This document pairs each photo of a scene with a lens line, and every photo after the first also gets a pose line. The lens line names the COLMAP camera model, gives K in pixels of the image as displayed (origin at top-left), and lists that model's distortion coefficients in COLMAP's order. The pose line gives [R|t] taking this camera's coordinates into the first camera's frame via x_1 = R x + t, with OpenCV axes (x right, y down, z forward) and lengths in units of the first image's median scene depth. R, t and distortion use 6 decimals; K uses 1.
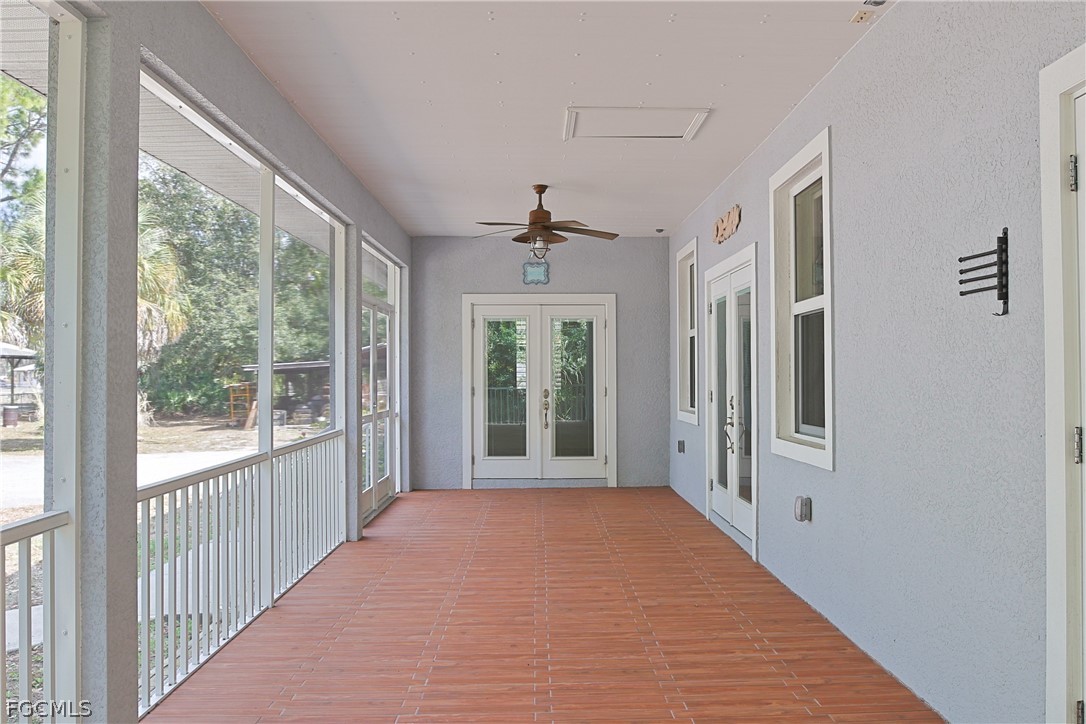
lens RADIAL K [[886.2, 0, 567.2], [0, 886.2, 362.0], [0, 0, 1]] dist [-0.047409, 0.005409]
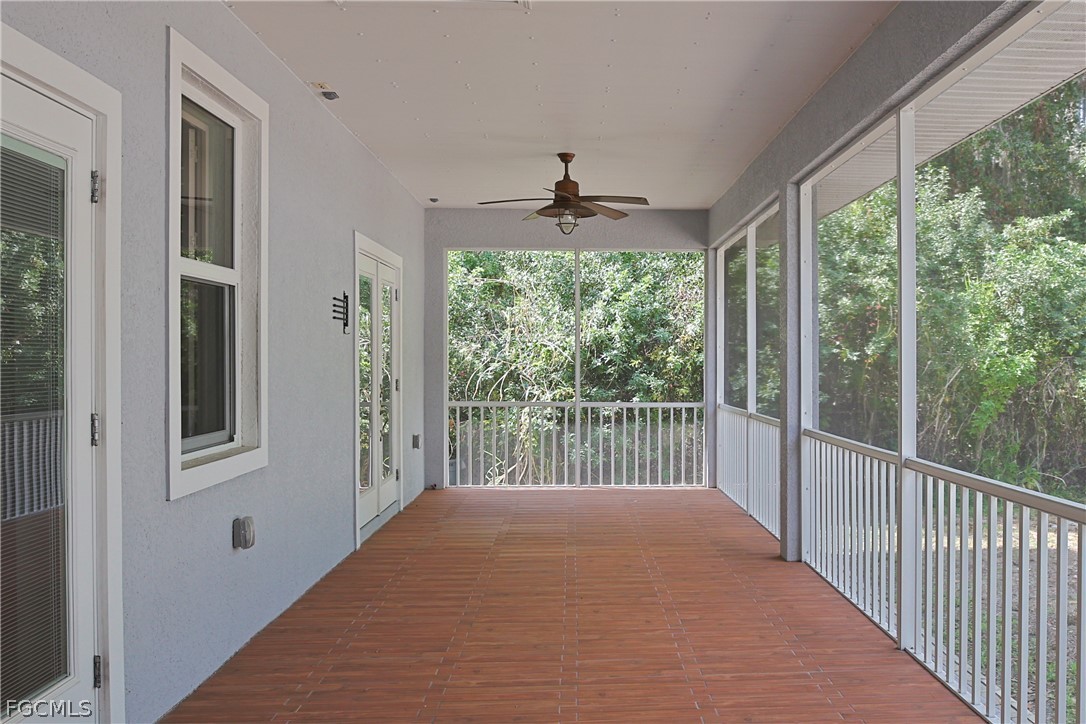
lens RADIAL K [[886.2, 0, 567.2], [0, 886.2, 362.0], [0, 0, 1]] dist [-0.047409, 0.005409]
pose [[-0.999014, 0.003152, 0.044294, -0.067011], [0.002729, 0.999950, -0.009588, 0.020657], [-0.044322, -0.009458, -0.998973, 1.893971]]
